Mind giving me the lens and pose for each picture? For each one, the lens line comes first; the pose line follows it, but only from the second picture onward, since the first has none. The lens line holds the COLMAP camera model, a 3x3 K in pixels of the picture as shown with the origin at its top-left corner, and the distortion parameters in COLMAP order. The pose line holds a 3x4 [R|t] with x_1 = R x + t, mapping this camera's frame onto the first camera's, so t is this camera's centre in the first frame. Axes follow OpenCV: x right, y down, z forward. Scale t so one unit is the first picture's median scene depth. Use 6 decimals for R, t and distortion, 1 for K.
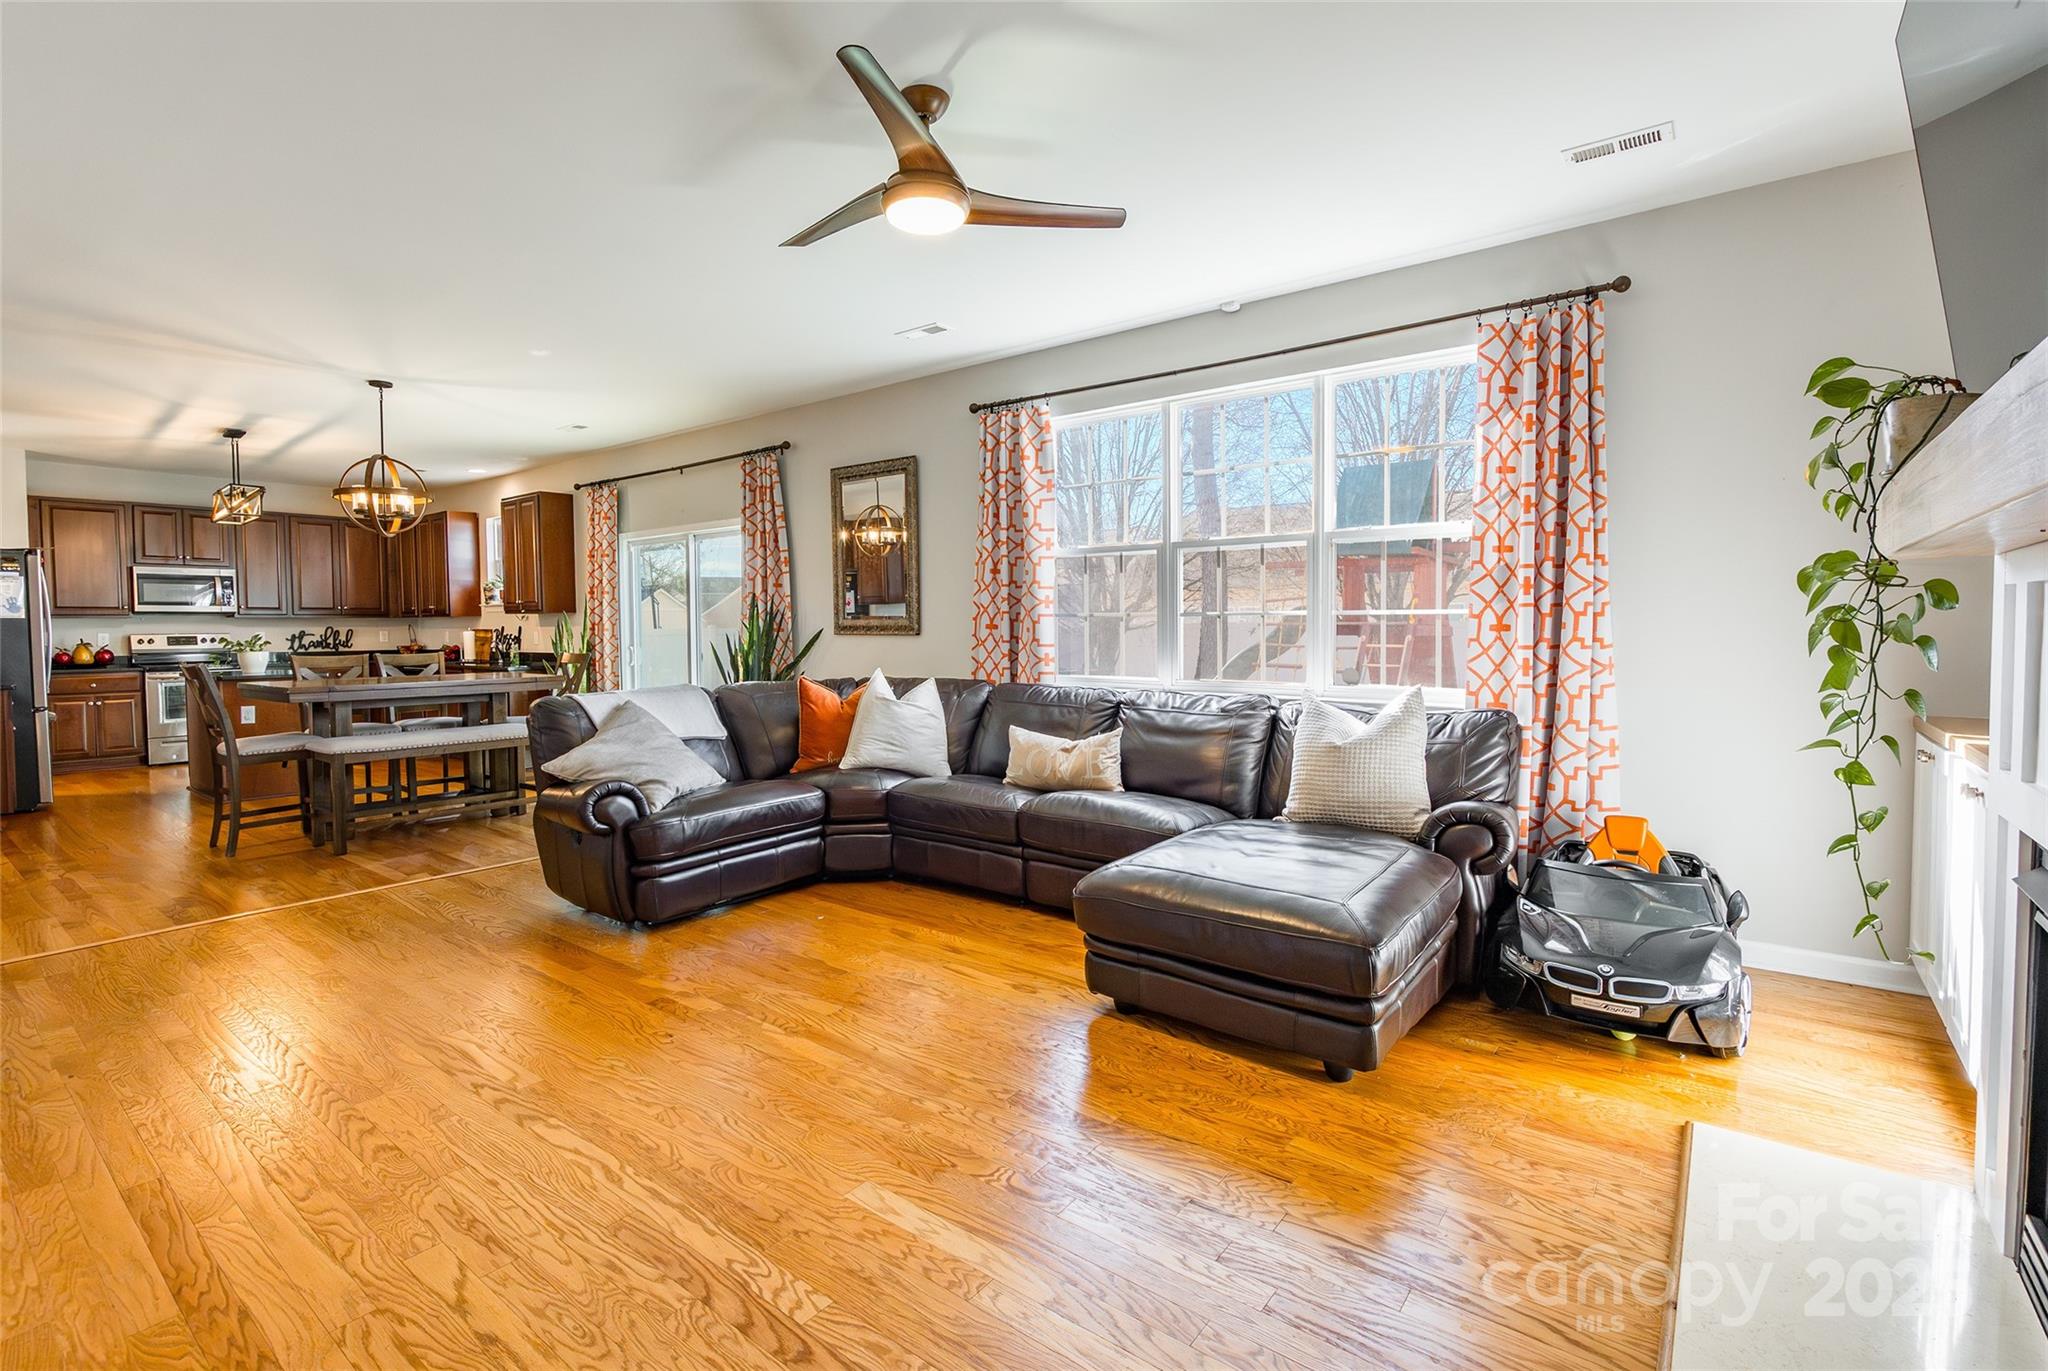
lens RADIAL K [[947.2, 0, 980.9], [0, 947.2, 665.4], [0, 0, 1]] dist [-0.009917, -0.000004]
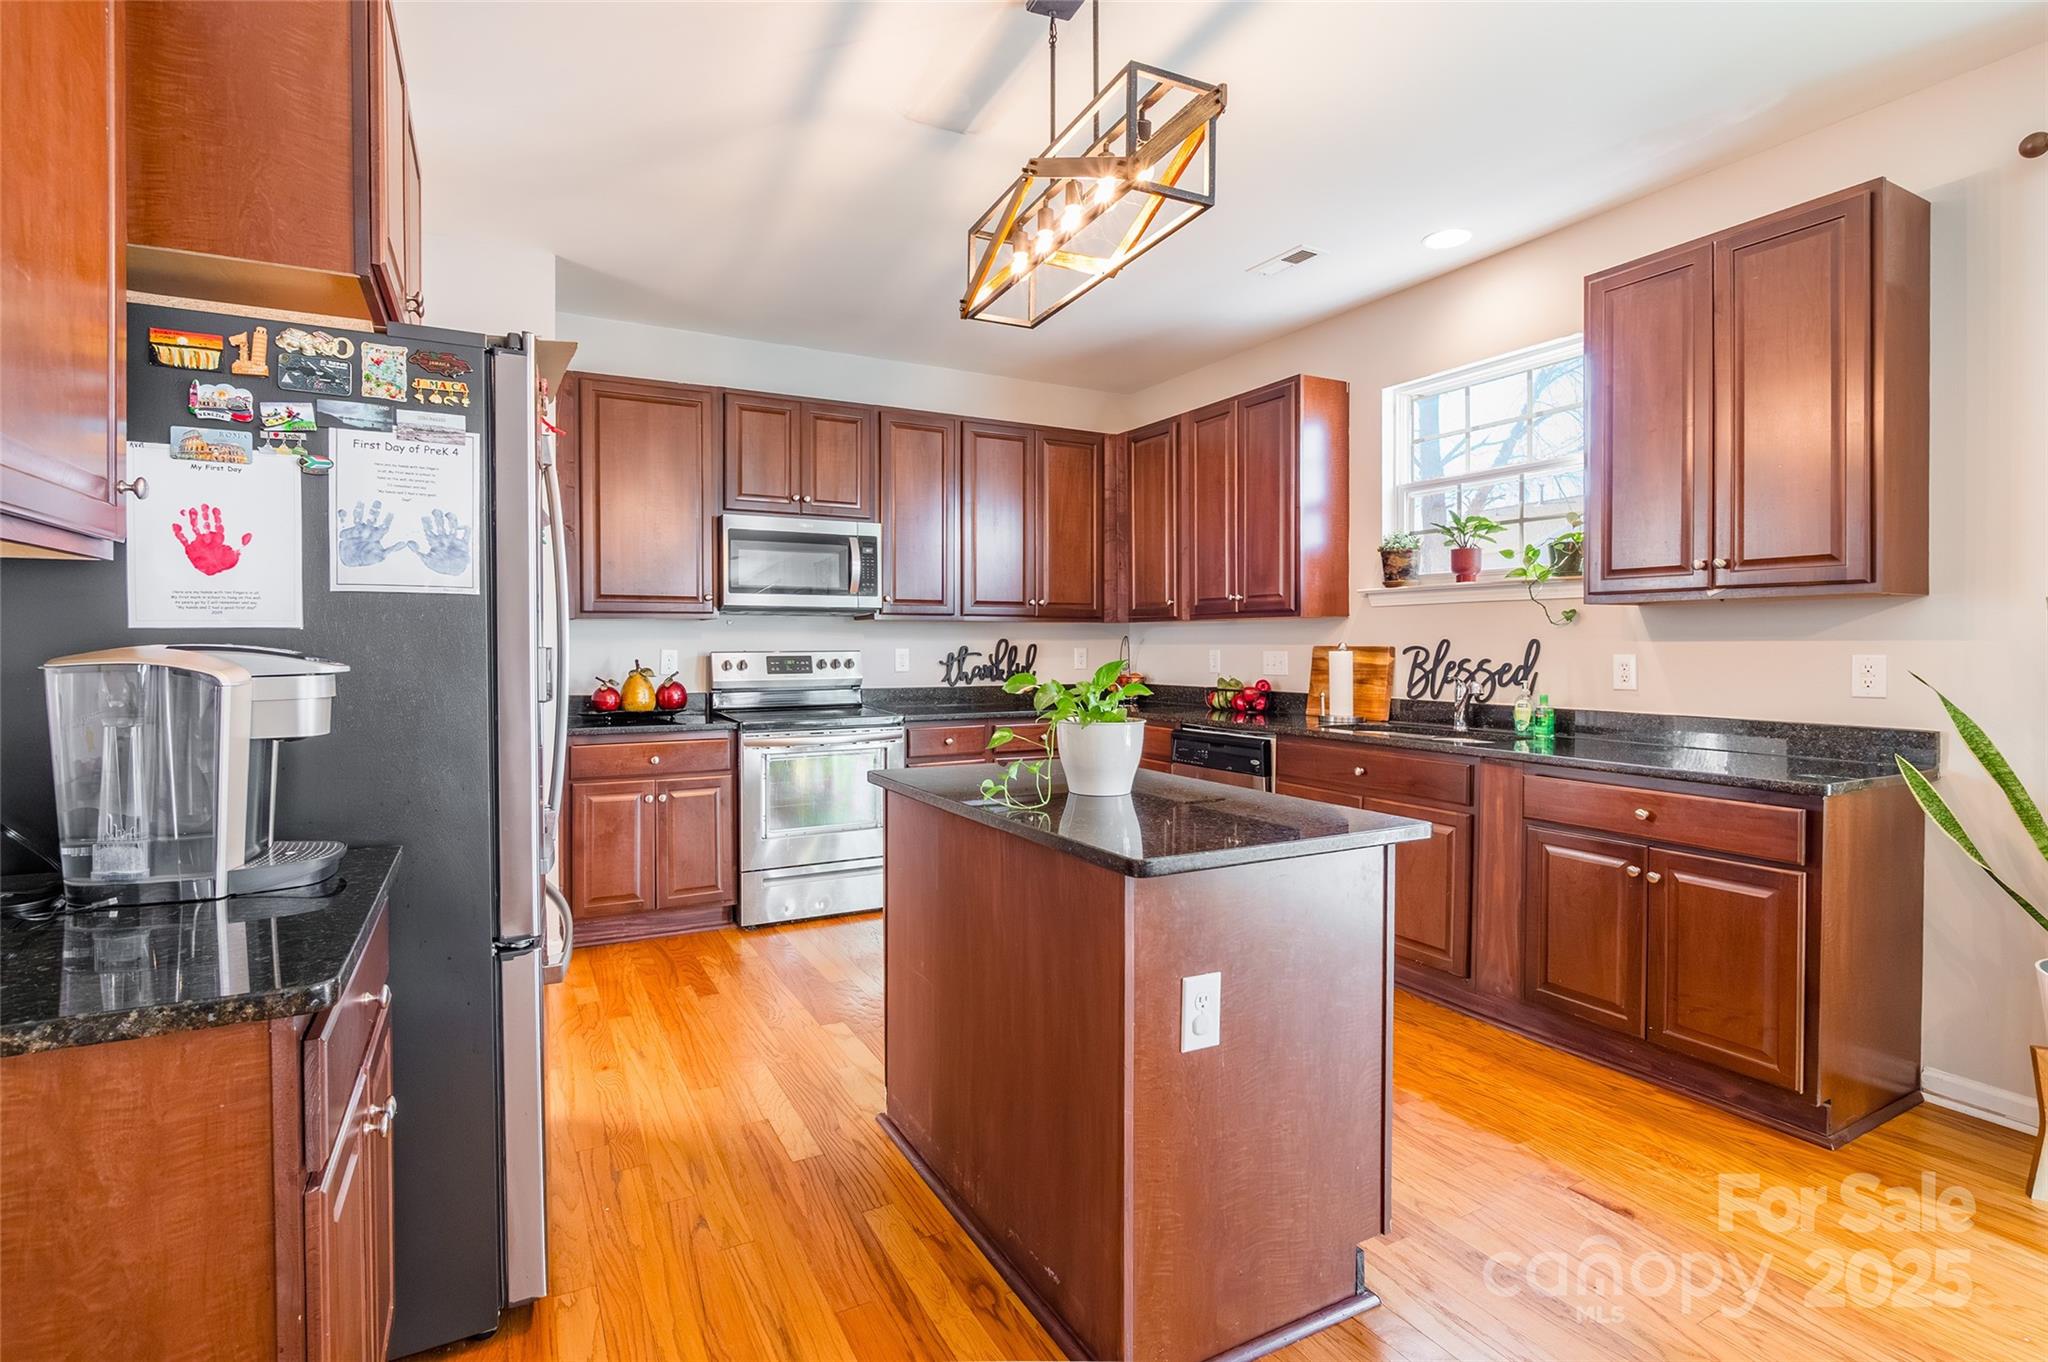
lens RADIAL K [[947.2, 0, 975.5], [0, 947.2, 660.8], [0, 0, 1]] dist [-0.009917, -0.000004]
pose [[0.915400, 0.013043, -0.402334, -0.569687], [-0.022100, 0.999596, -0.017878, -0.022151], [0.401938, 0.025257, 0.915318, 0.589399]]
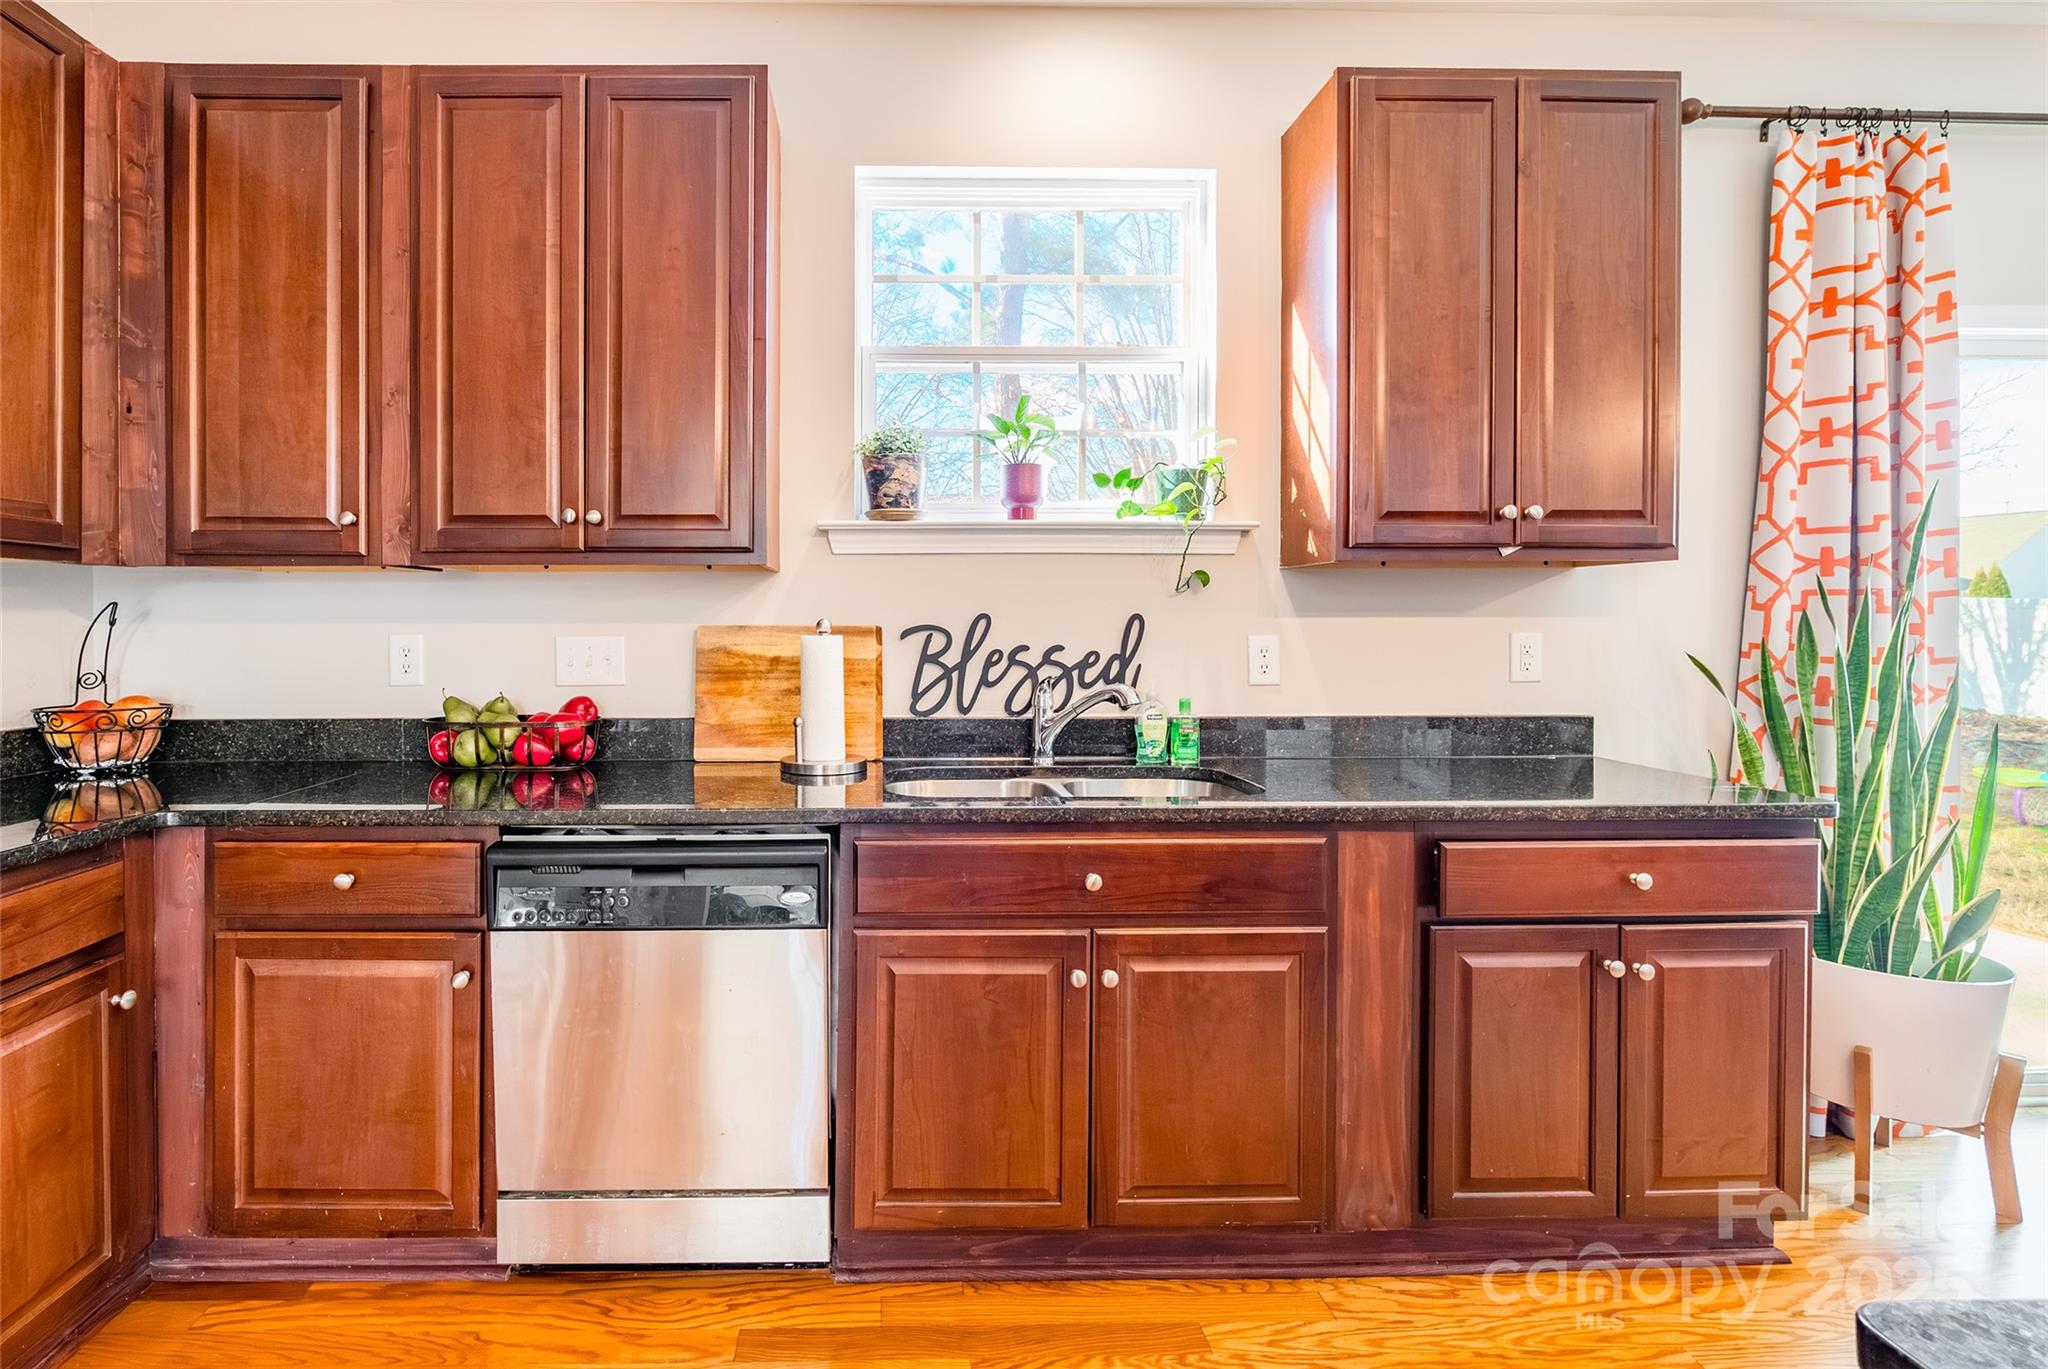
lens RADIAL K [[947.2, 0, 901.0], [0, 947.2, 630.3], [0, 0, 1]] dist [-0.009917, -0.000004]
pose [[0.762813, 0.002408, 0.646615, -0.734152], [0.023351, 0.999238, -0.031269, -0.032409], [-0.646198, 0.038951, 0.762175, 0.889423]]
